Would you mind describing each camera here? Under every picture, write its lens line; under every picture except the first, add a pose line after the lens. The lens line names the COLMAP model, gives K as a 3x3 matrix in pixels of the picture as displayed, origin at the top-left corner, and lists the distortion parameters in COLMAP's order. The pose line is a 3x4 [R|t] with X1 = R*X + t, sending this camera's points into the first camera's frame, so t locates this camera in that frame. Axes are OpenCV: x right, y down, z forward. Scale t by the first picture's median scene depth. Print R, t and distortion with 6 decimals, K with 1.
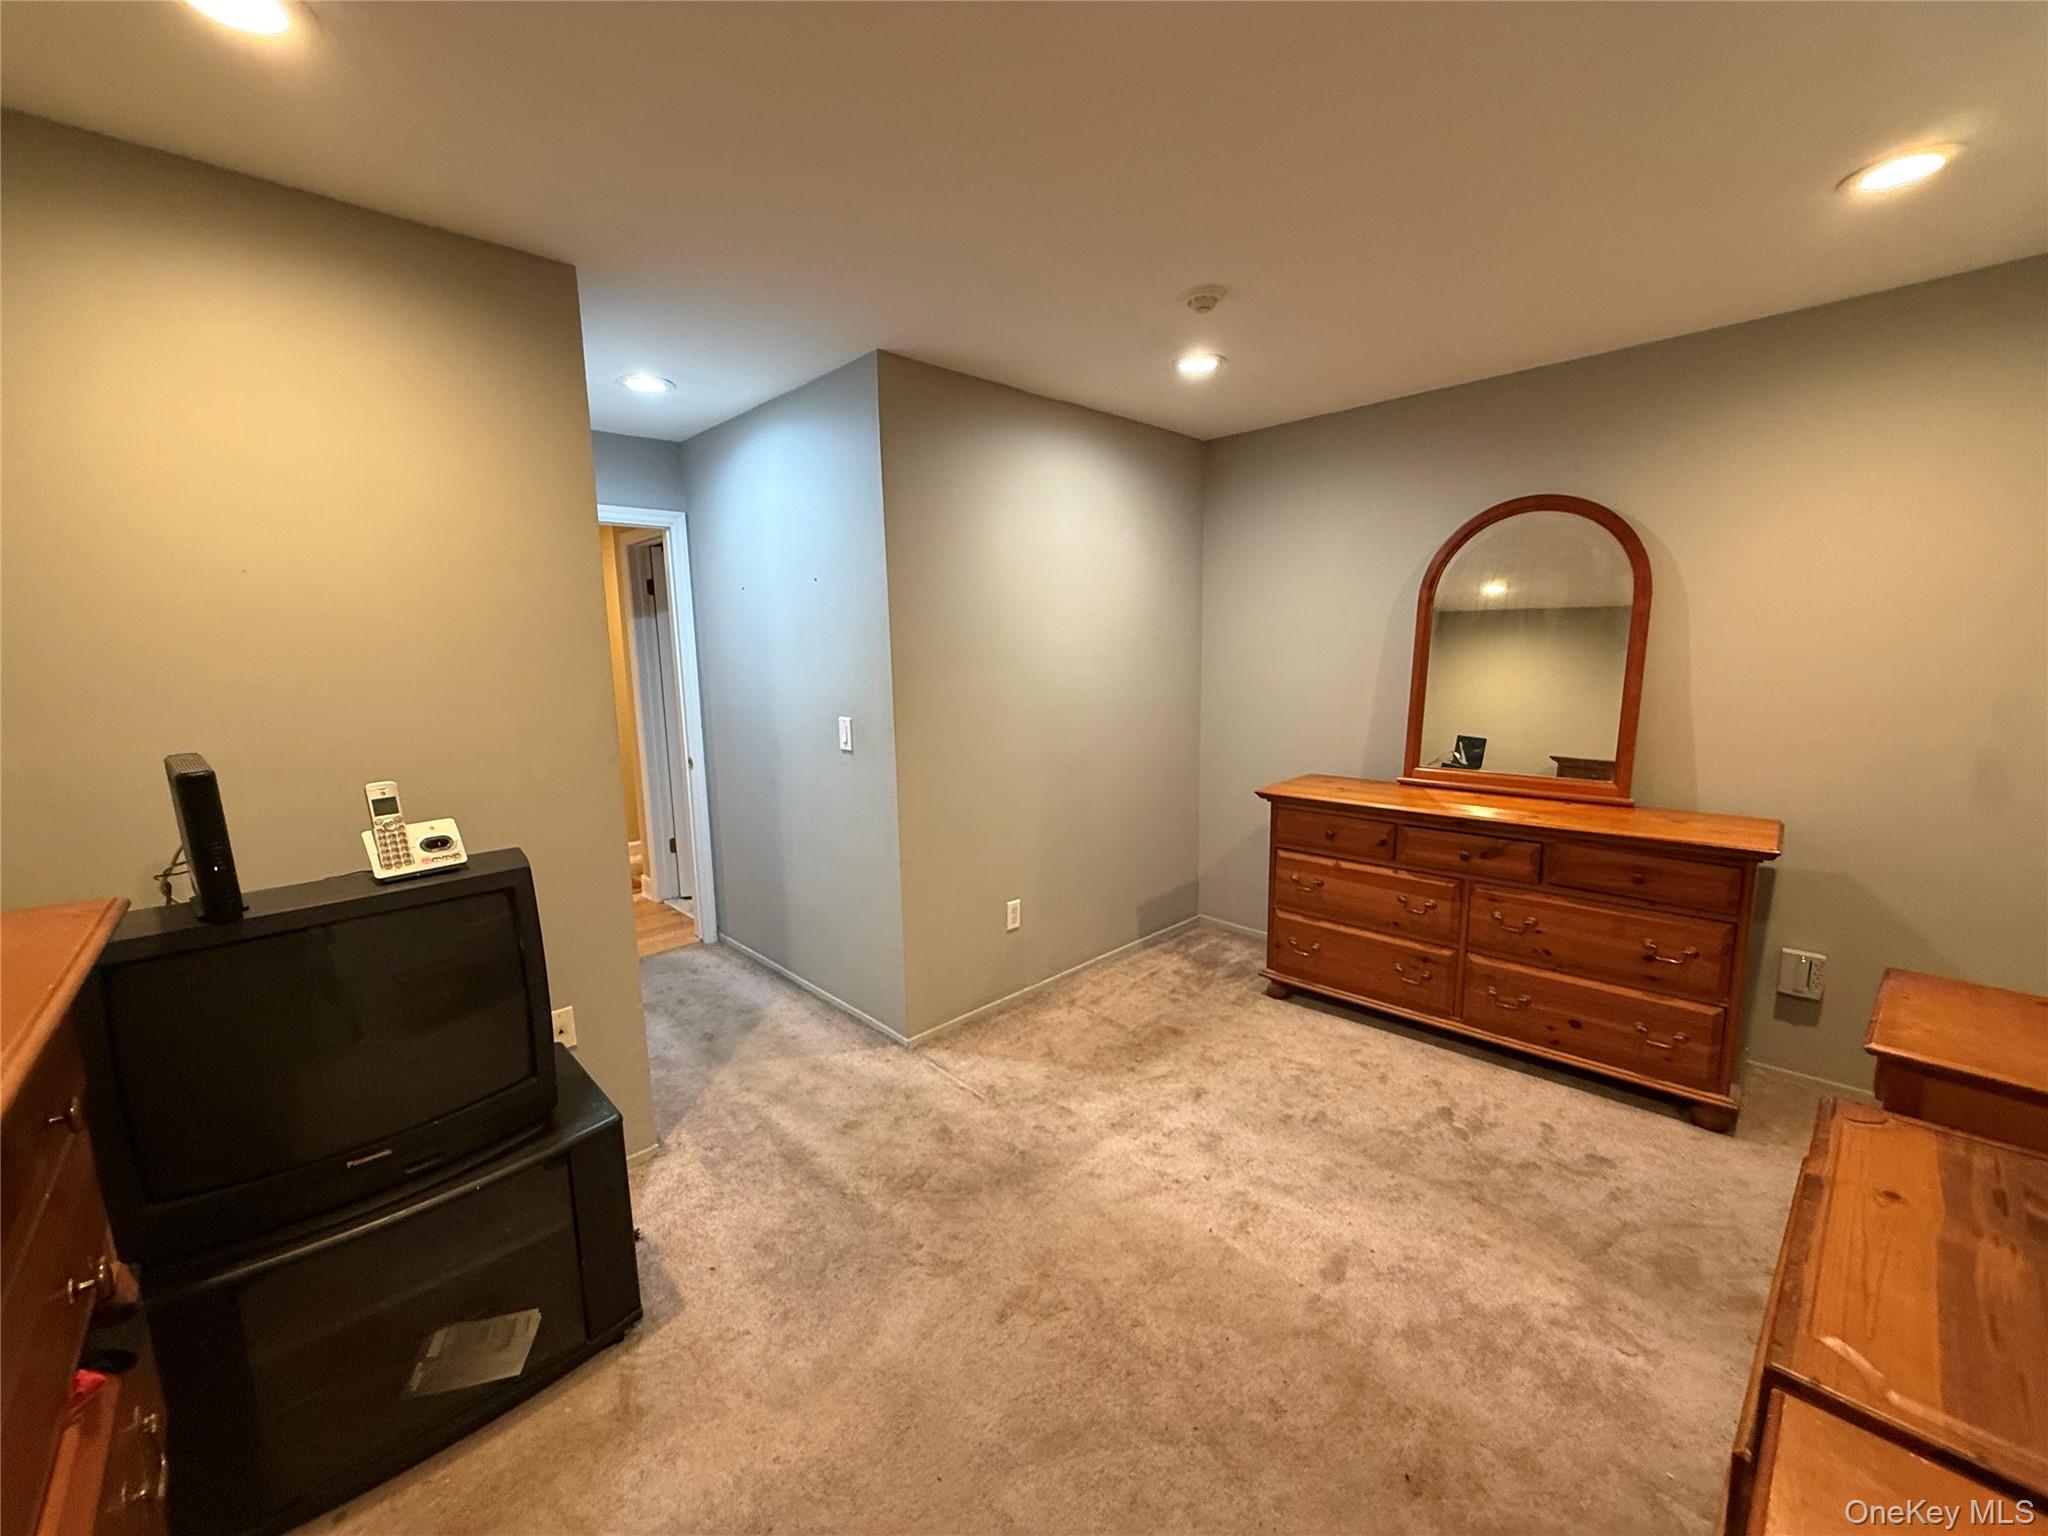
lens RADIAL K [[817.1, 0, 1017.5], [0, 817.1, 768.7], [0, 0, 1]] dist [-0.000764, -0.000494]
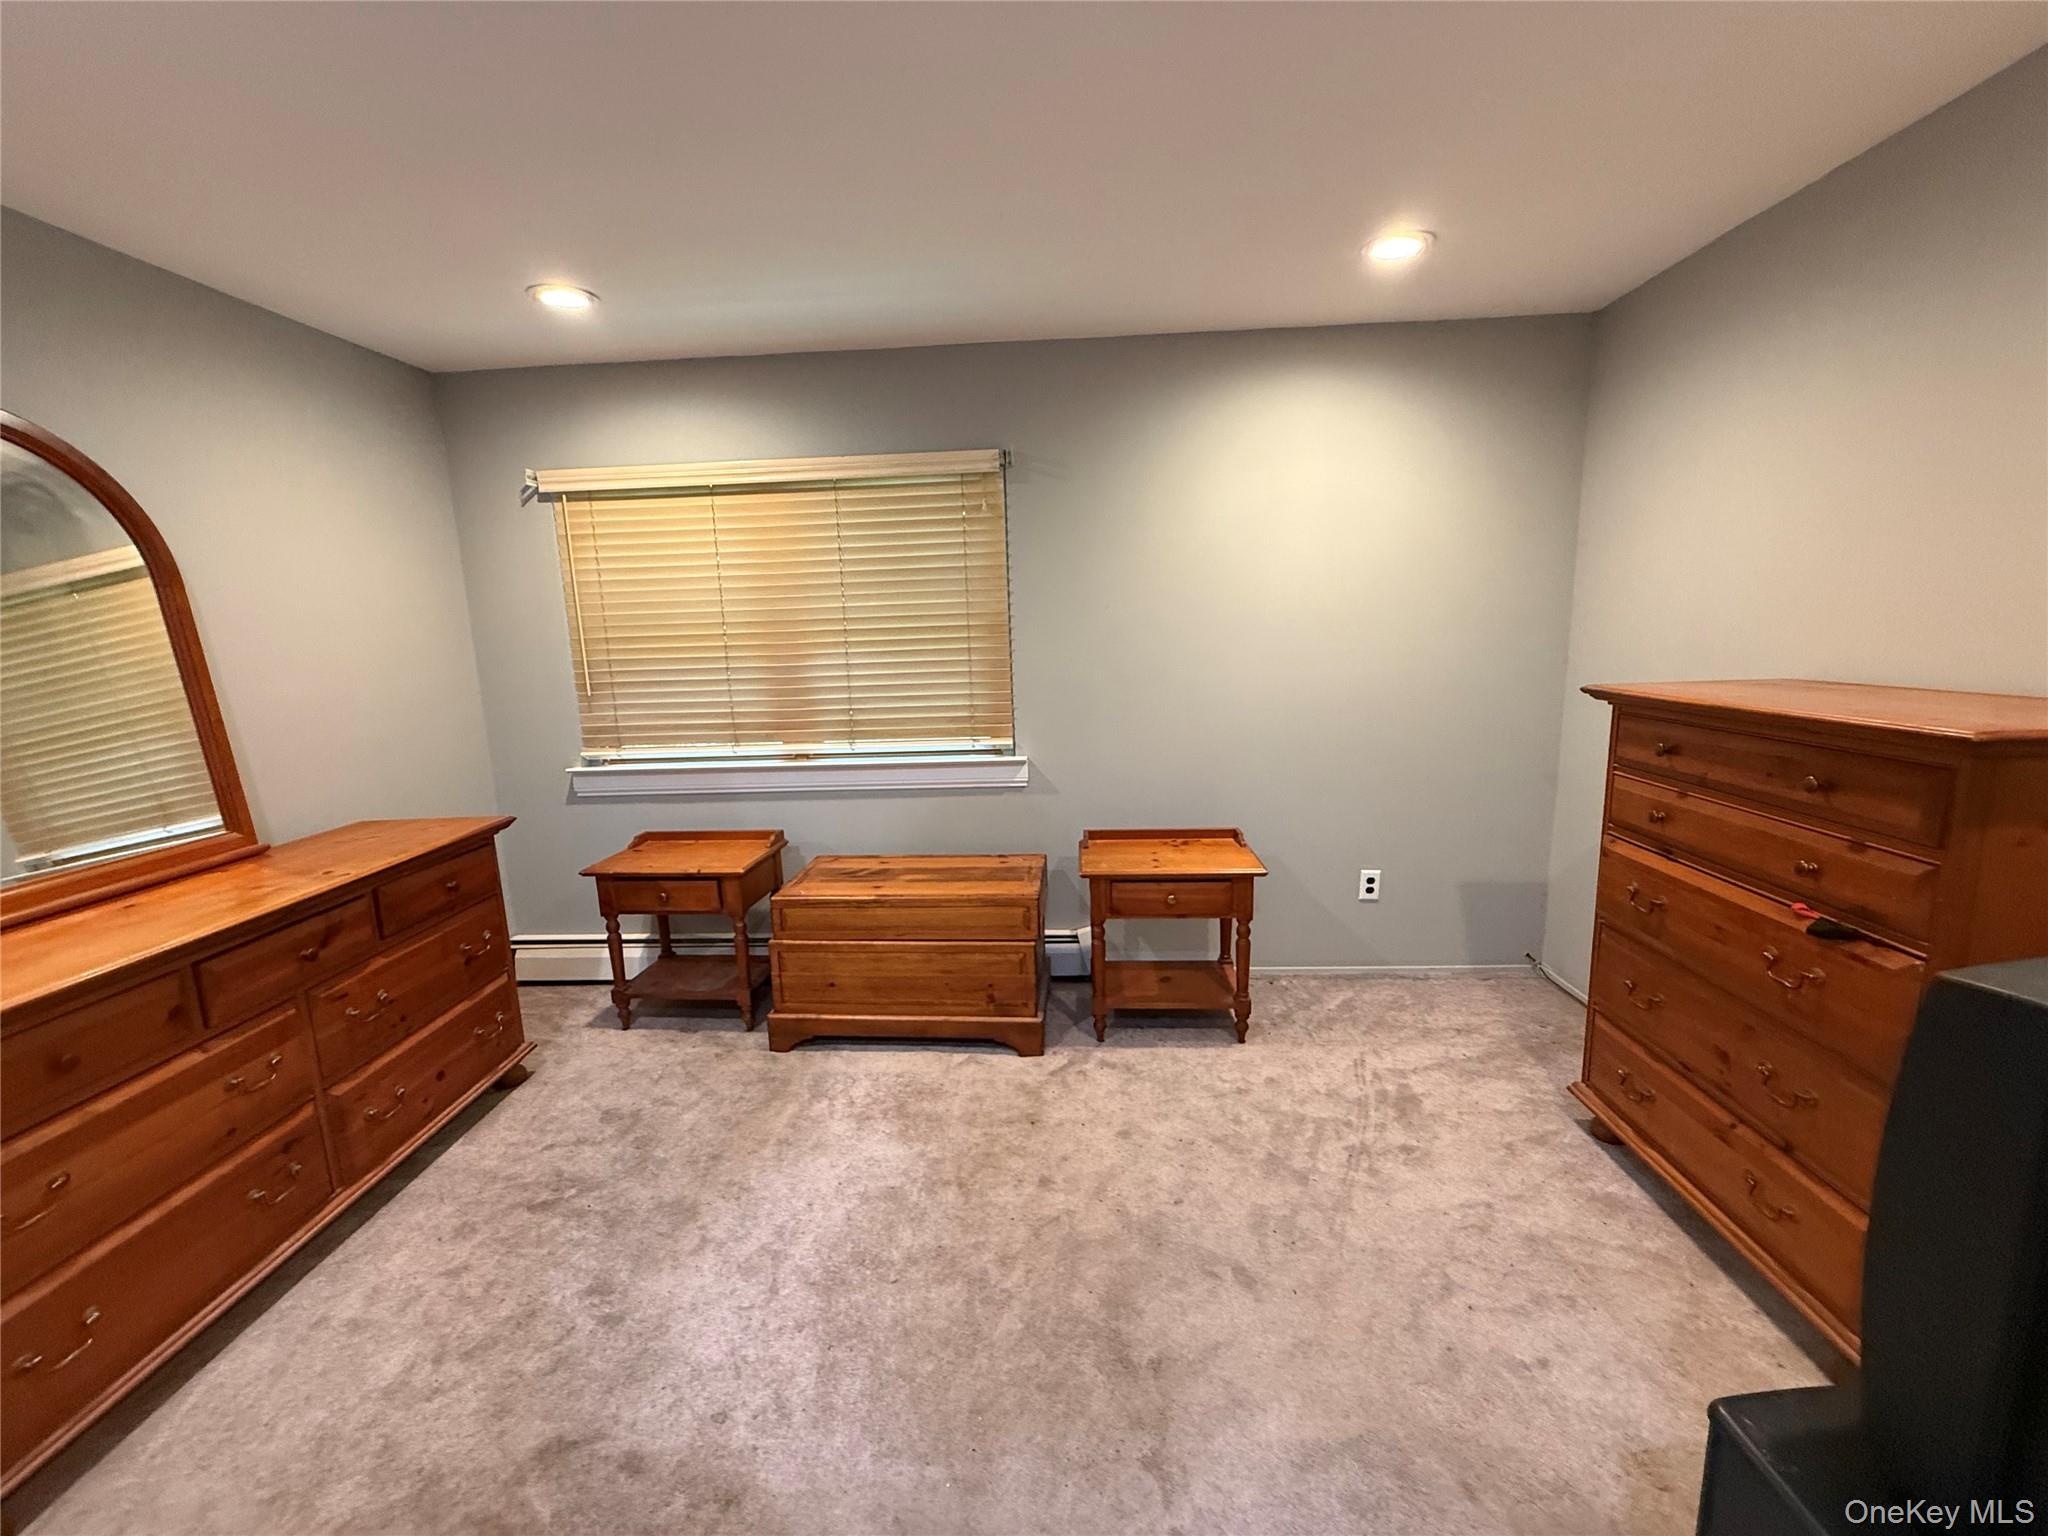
lens RADIAL K [[817.1, 0, 1017.5], [0, 817.1, 768.7], [0, 0, 1]] dist [-0.000764, -0.000494]
pose [[-0.682480, -0.082023, 0.726287, -0.328304], [0.158827, 0.953296, 0.256907, -0.120247], [-0.713439, 0.290688, -0.637578, 0.958936]]
